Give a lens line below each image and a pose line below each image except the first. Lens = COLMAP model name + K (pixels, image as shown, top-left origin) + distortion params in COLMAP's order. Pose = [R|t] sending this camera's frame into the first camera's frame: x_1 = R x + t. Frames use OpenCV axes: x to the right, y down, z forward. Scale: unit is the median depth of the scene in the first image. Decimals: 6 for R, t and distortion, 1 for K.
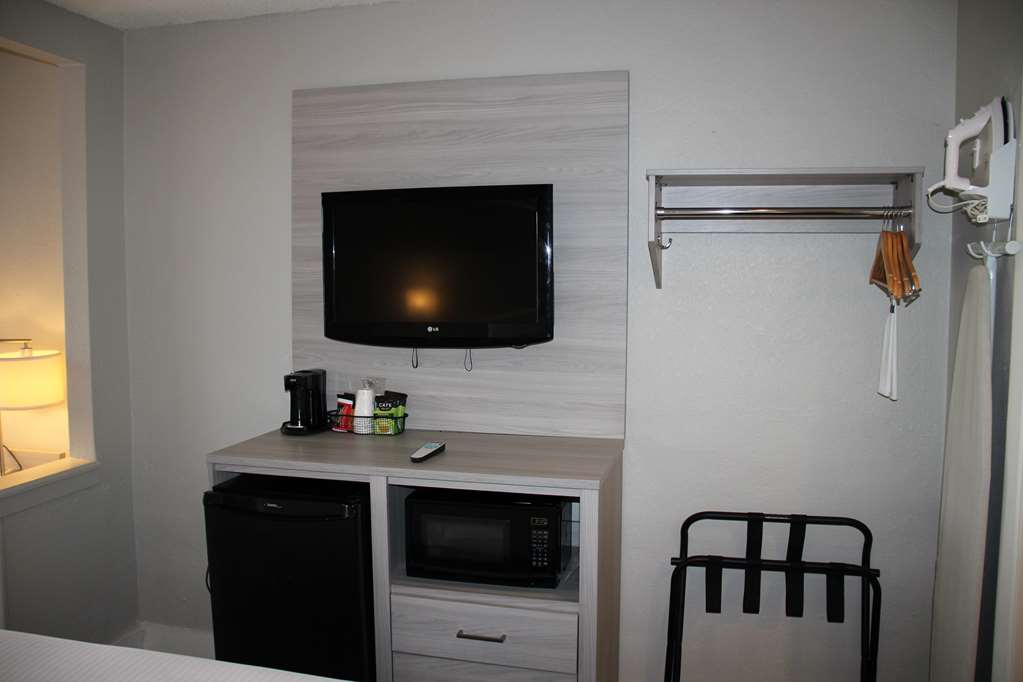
lens RADIAL K [[847.2, 0, 511.5], [0, 847.2, 341.0], [0, 0, 1]] dist [-0.181125, 0.171115]
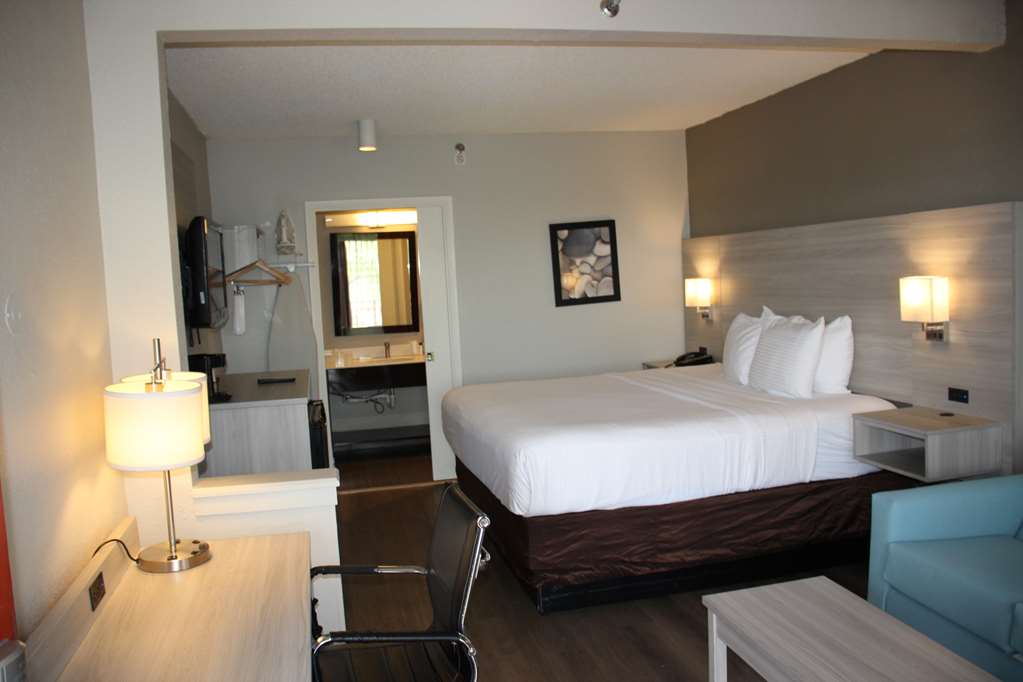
lens RADIAL K [[847.2, 0, 511.5], [0, 847.2, 341.0], [0, 0, 1]] dist [-0.181125, 0.171115]
pose [[-0.458814, -0.050223, 0.887112, -1.661491], [0.116145, 0.986445, 0.115917, -0.078629], [-0.880909, 0.156218, -0.446761, 1.220401]]
